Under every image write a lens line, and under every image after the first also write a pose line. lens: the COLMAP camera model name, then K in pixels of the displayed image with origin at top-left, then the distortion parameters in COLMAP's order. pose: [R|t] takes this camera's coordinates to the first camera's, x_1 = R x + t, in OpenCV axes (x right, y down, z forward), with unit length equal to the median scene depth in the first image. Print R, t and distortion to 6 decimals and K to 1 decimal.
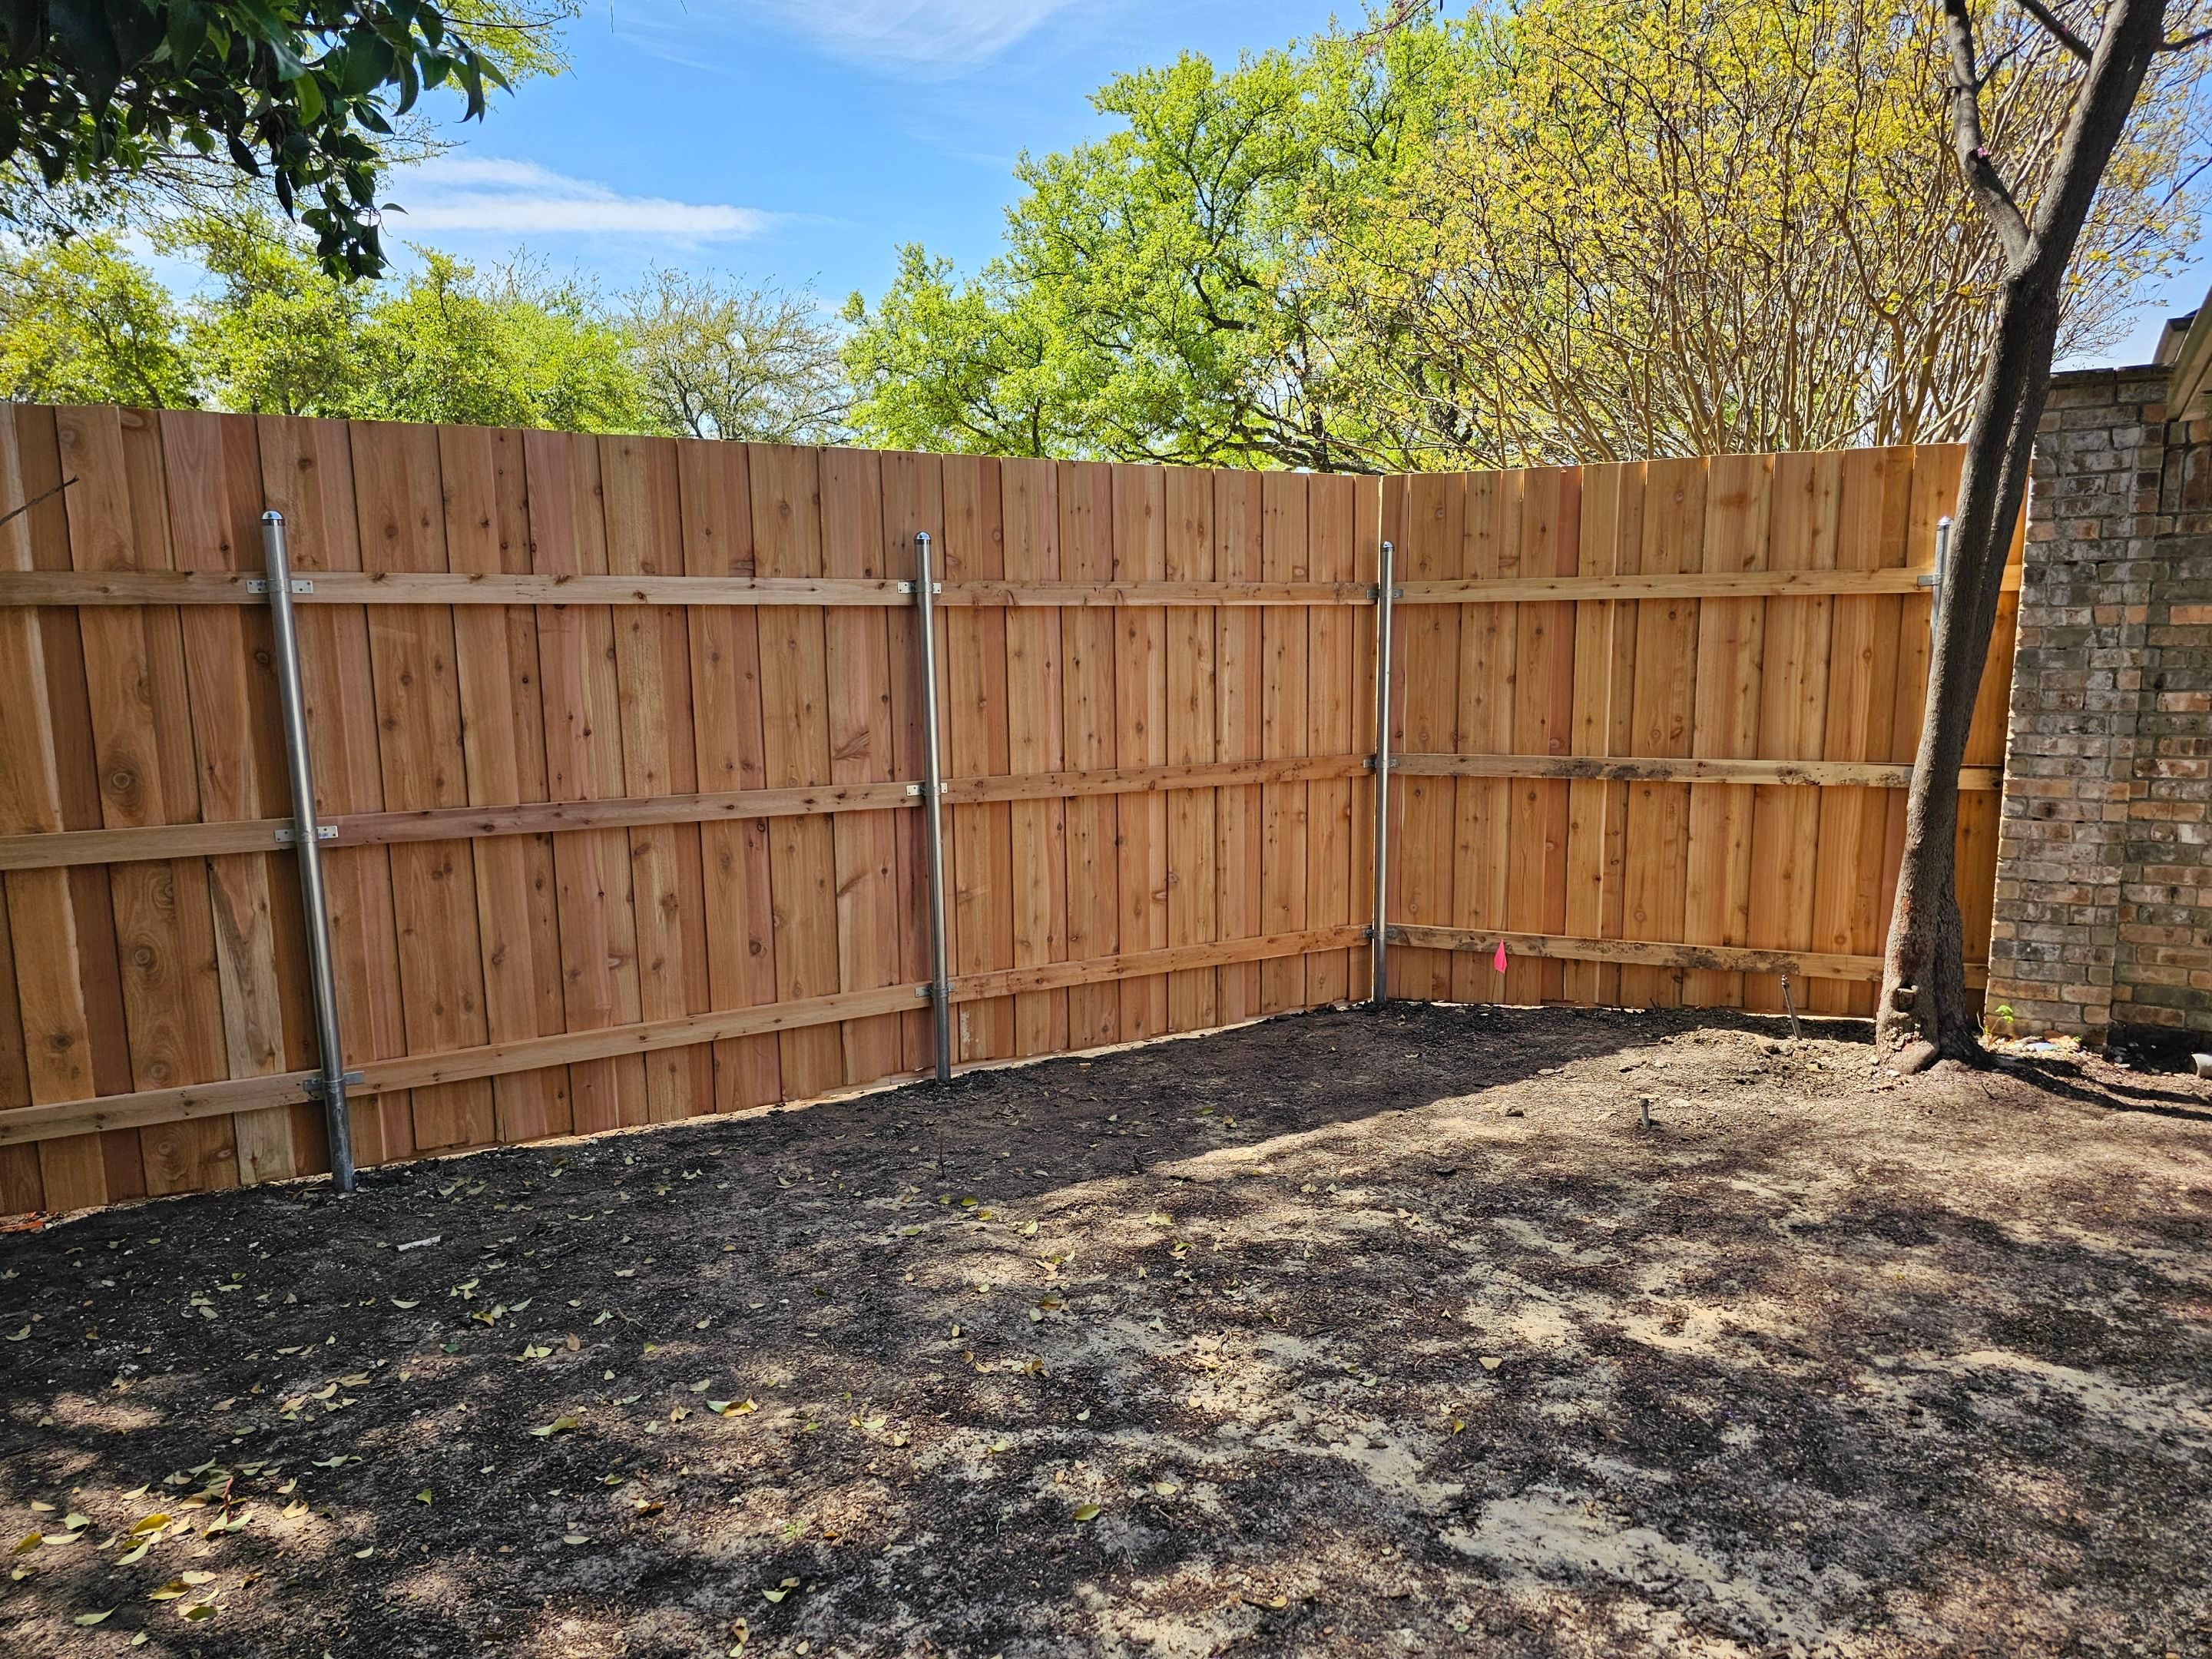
lens RADIAL K [[1444.7, 0, 1099.6], [0, 1444.7, 863.5], [0, 0, 1]] dist [0.042403, -0.032694]
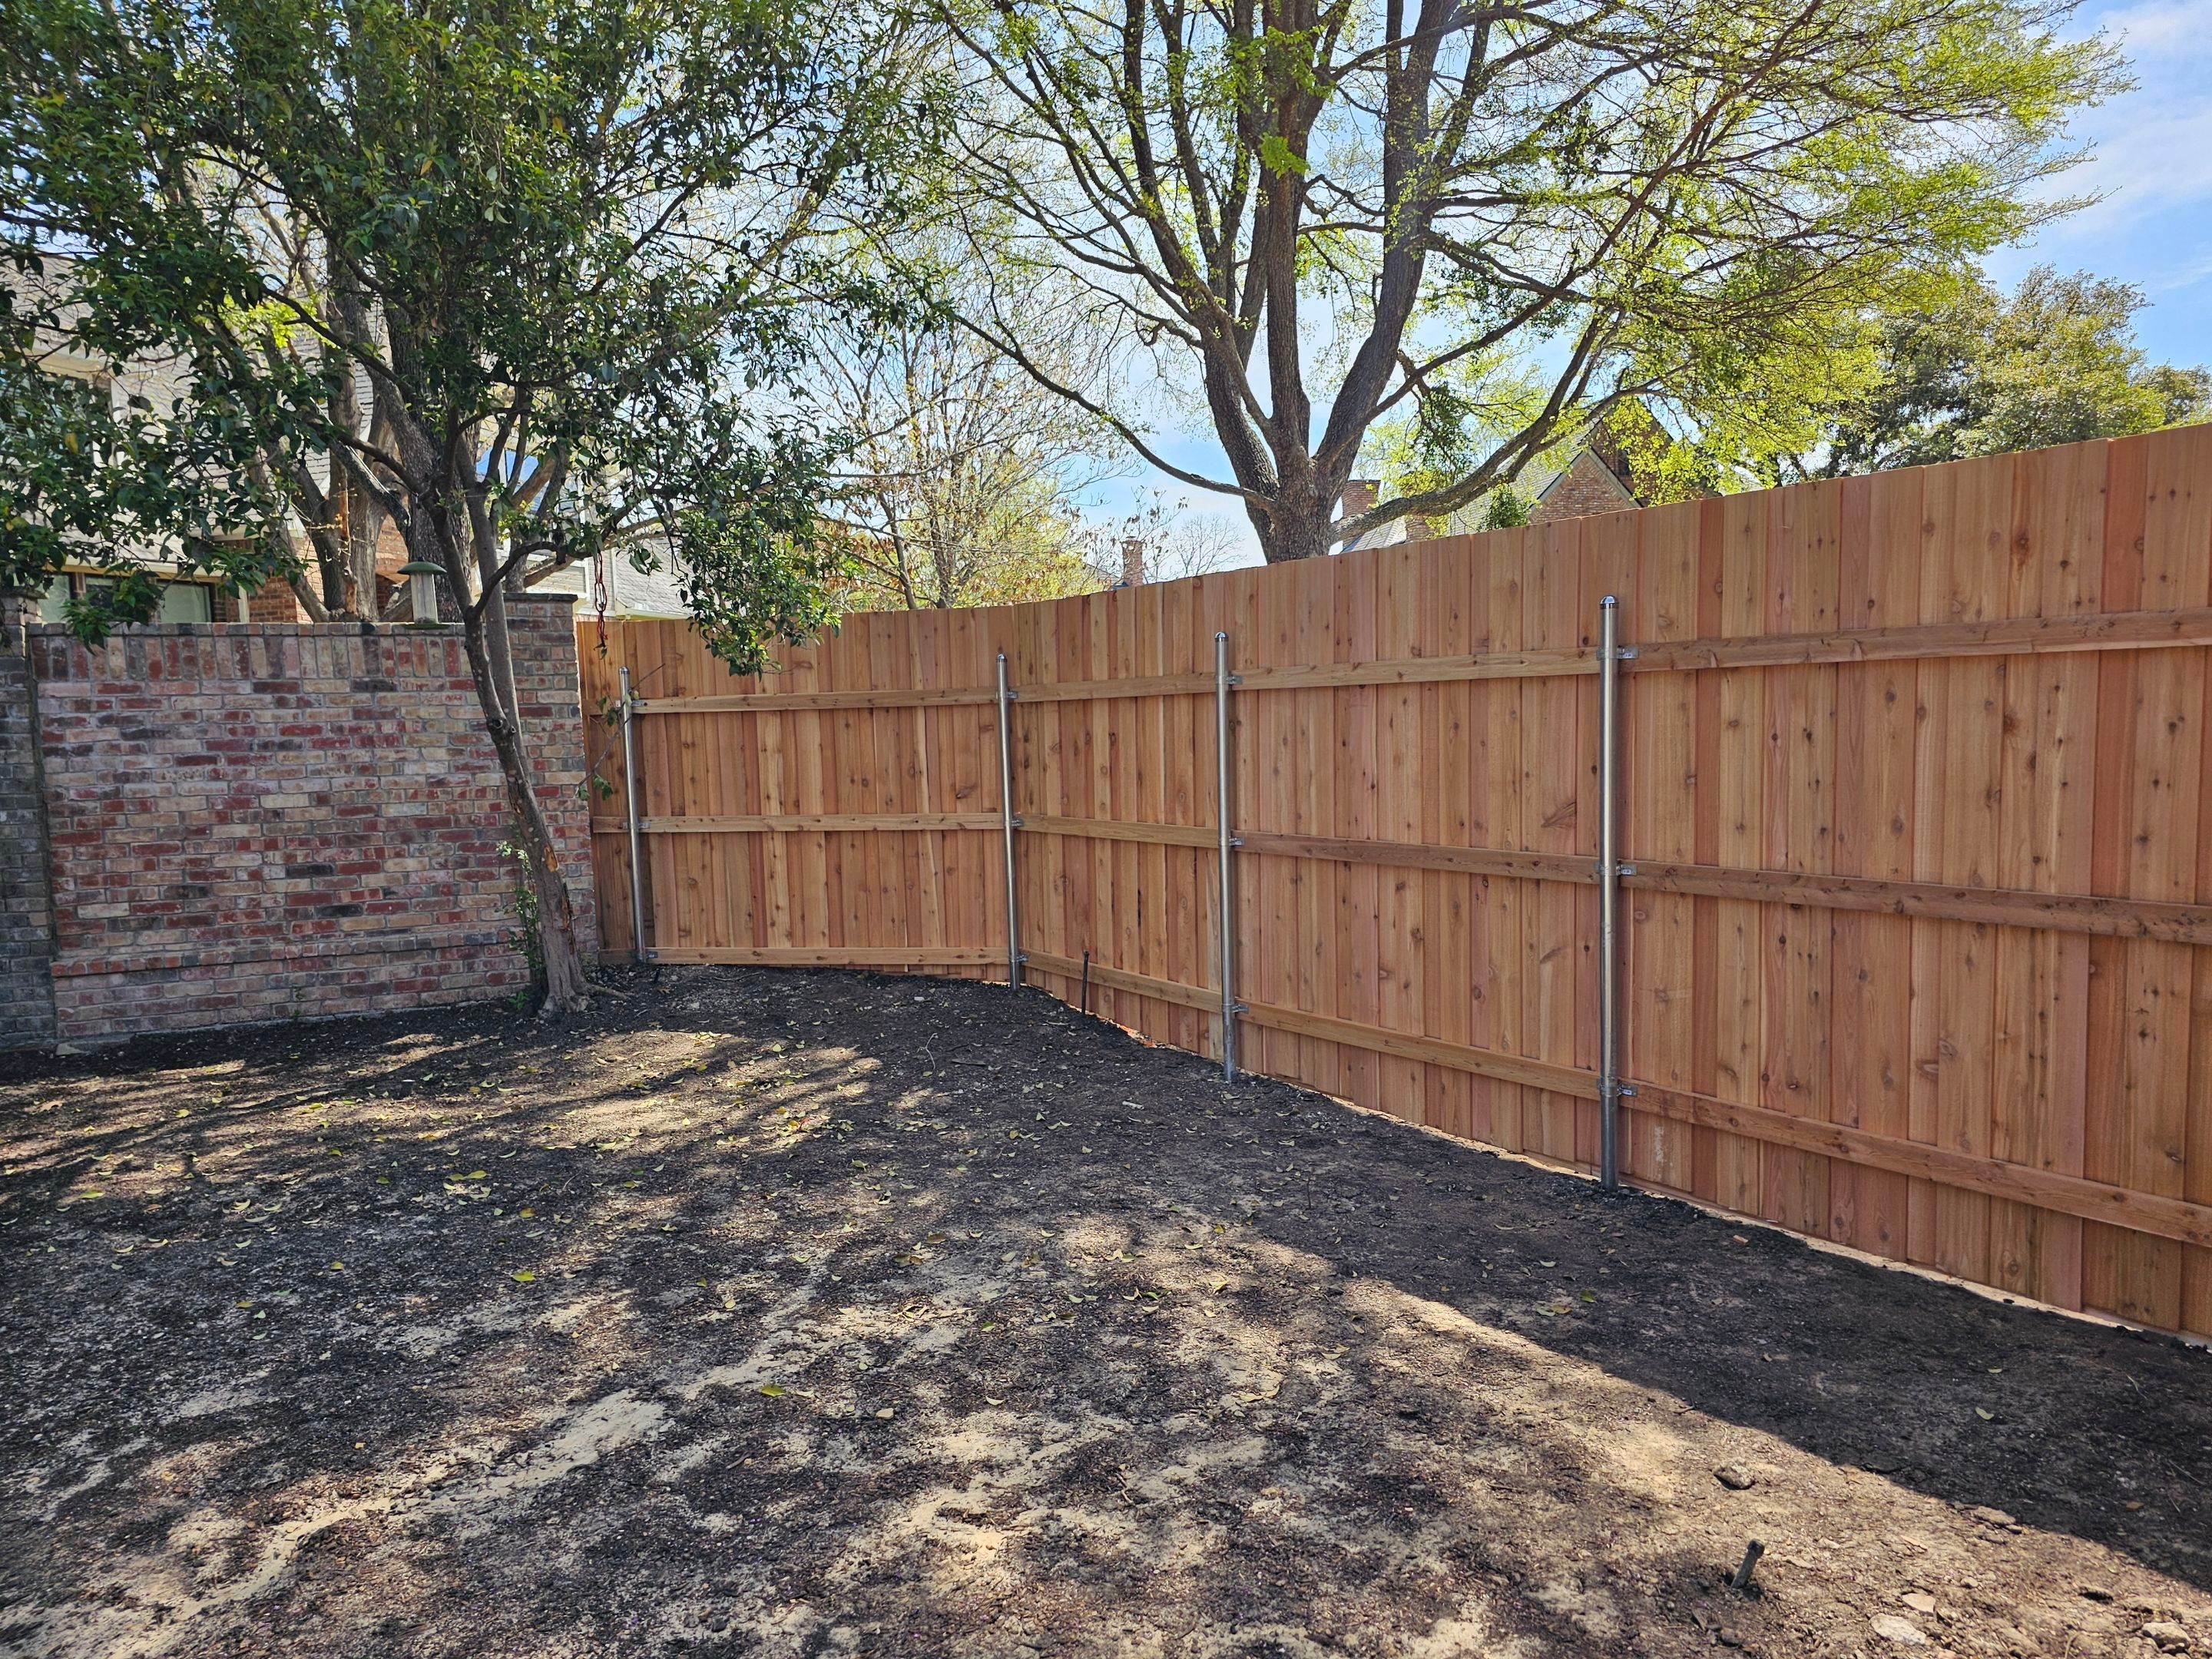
lens RADIAL K [[1444.7, 0, 1174.2], [0, 1444.7, 856.3], [0, 0, 1]] dist [0.042403, -0.032694]
pose [[0.150271, 0.106823, -0.982857, 0.834276], [-0.134733, 0.987083, 0.086683, -0.112807], [0.979421, 0.119398, 0.162723, 0.635881]]
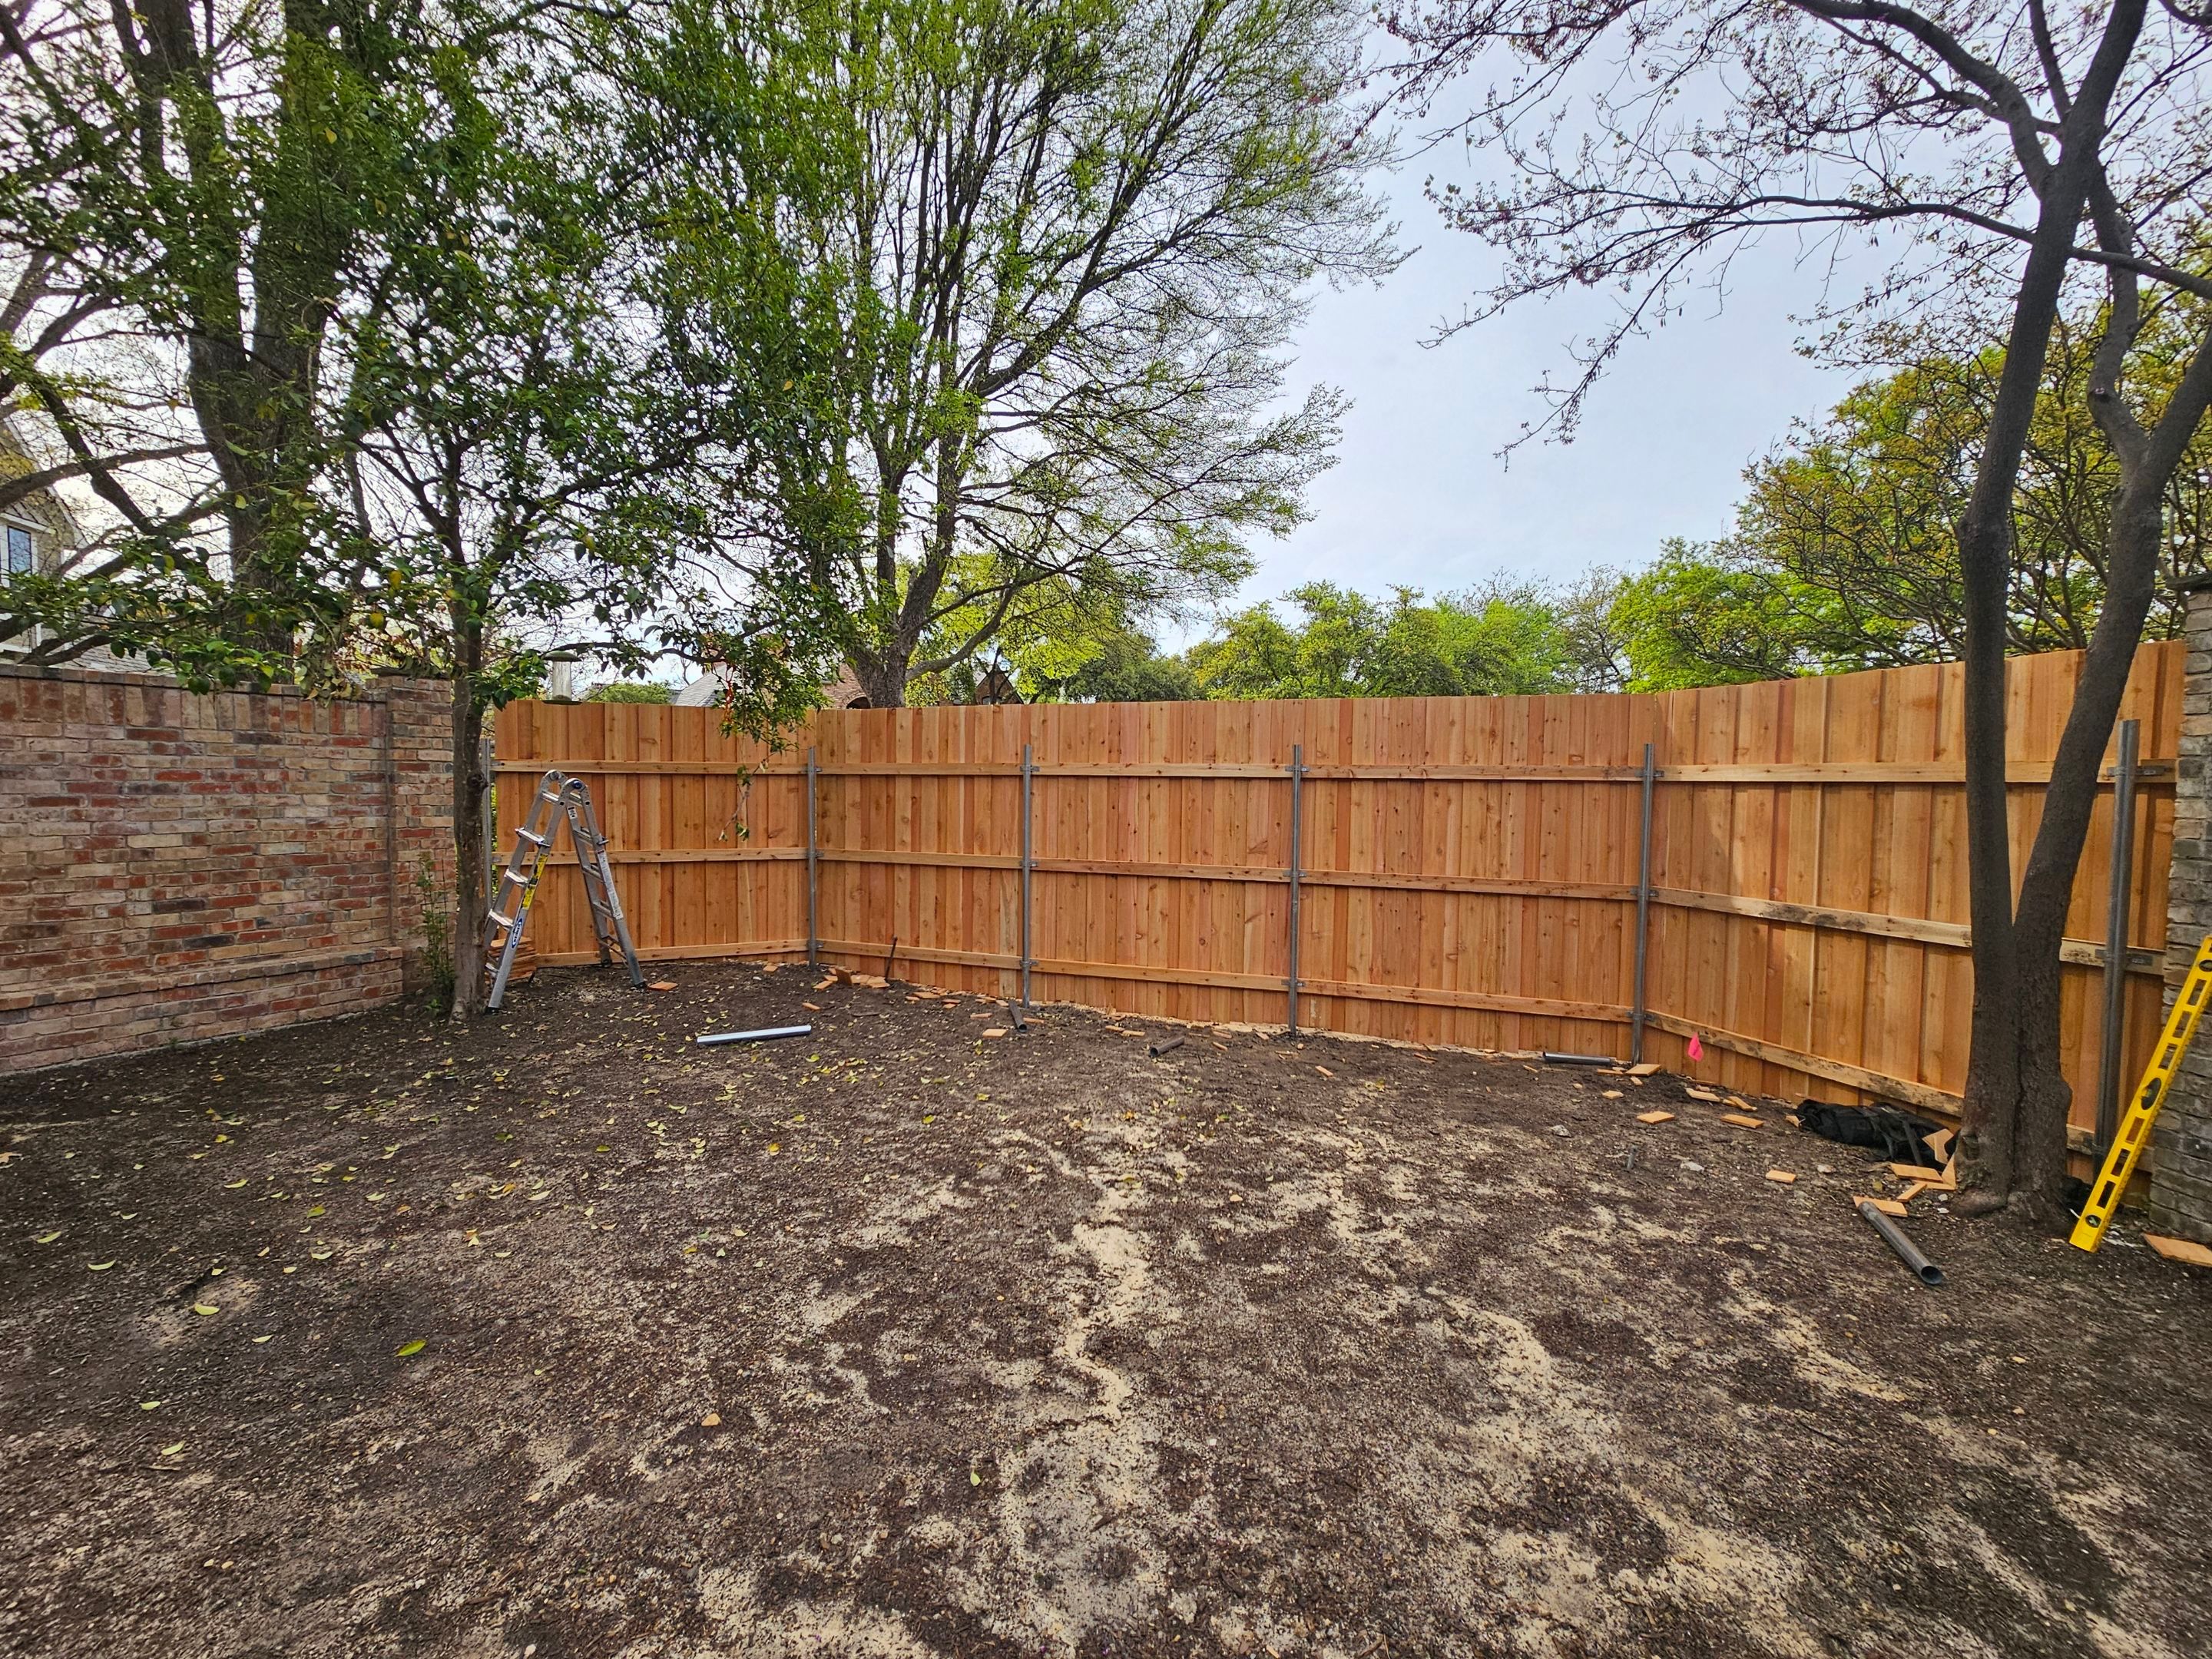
lens RADIAL K [[864.5, 0, 1102.2], [0, 864.5, 827.4], [0, 0, 1]] dist [-0.005177, 0.000376]
pose [[0.673905, 0.058577, -0.736493, 0.593558], [-0.139203, 0.989065, -0.048709, -0.023967], [0.725586, 0.135347, 0.674690, 0.060726]]
